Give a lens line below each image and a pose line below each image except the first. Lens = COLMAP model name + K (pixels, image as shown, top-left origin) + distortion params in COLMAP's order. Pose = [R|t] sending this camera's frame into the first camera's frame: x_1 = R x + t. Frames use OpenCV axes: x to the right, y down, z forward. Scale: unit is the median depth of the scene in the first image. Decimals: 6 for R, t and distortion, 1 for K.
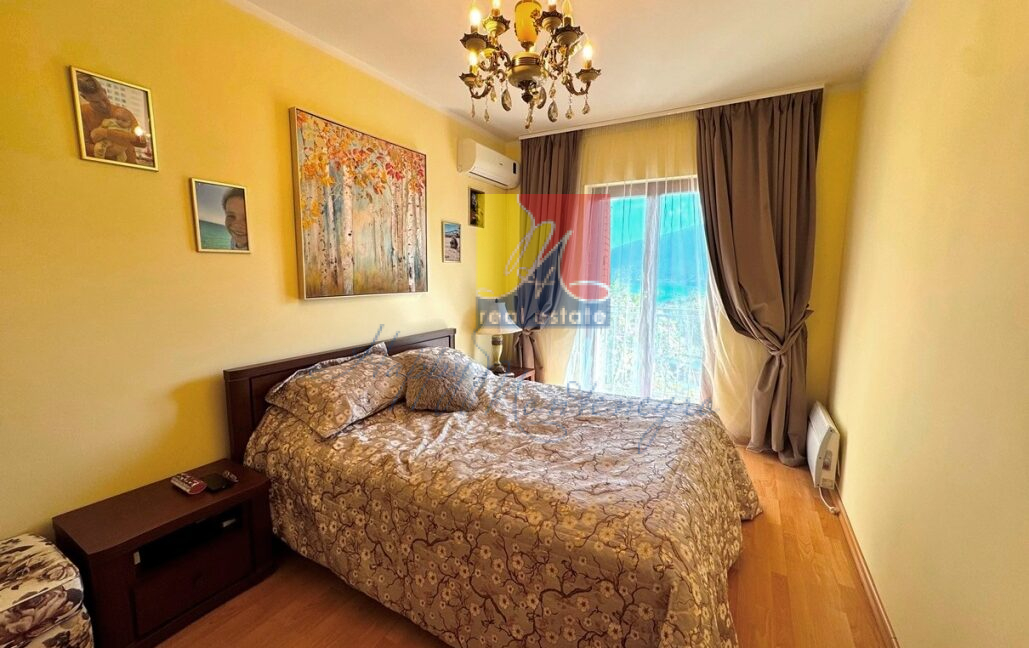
lens RADIAL K [[414.2, 0, 513.4], [0, 414.2, 323.6], [0, 0, 1]] dist [-0.003293, 0.000011]
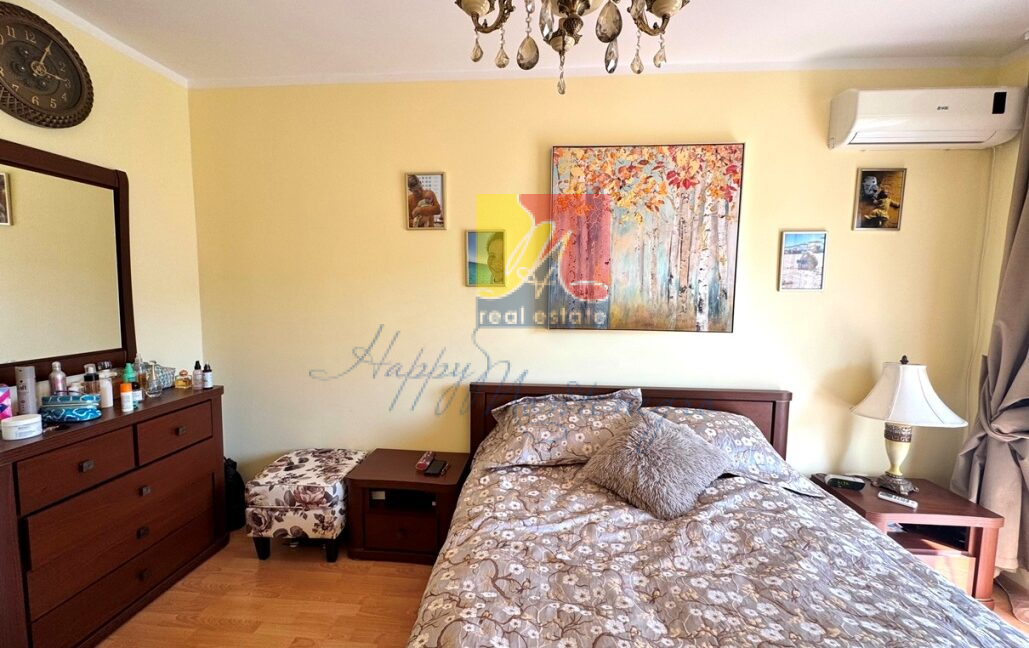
lens RADIAL K [[414.2, 0, 513.4], [0, 414.2, 323.6], [0, 0, 1]] dist [-0.003293, 0.000011]
pose [[0.419079, 0.074170, -0.904915, 0.356365], [-0.121317, 0.992295, 0.025149, -0.083219], [0.899808, 0.099242, 0.424848, 0.453254]]
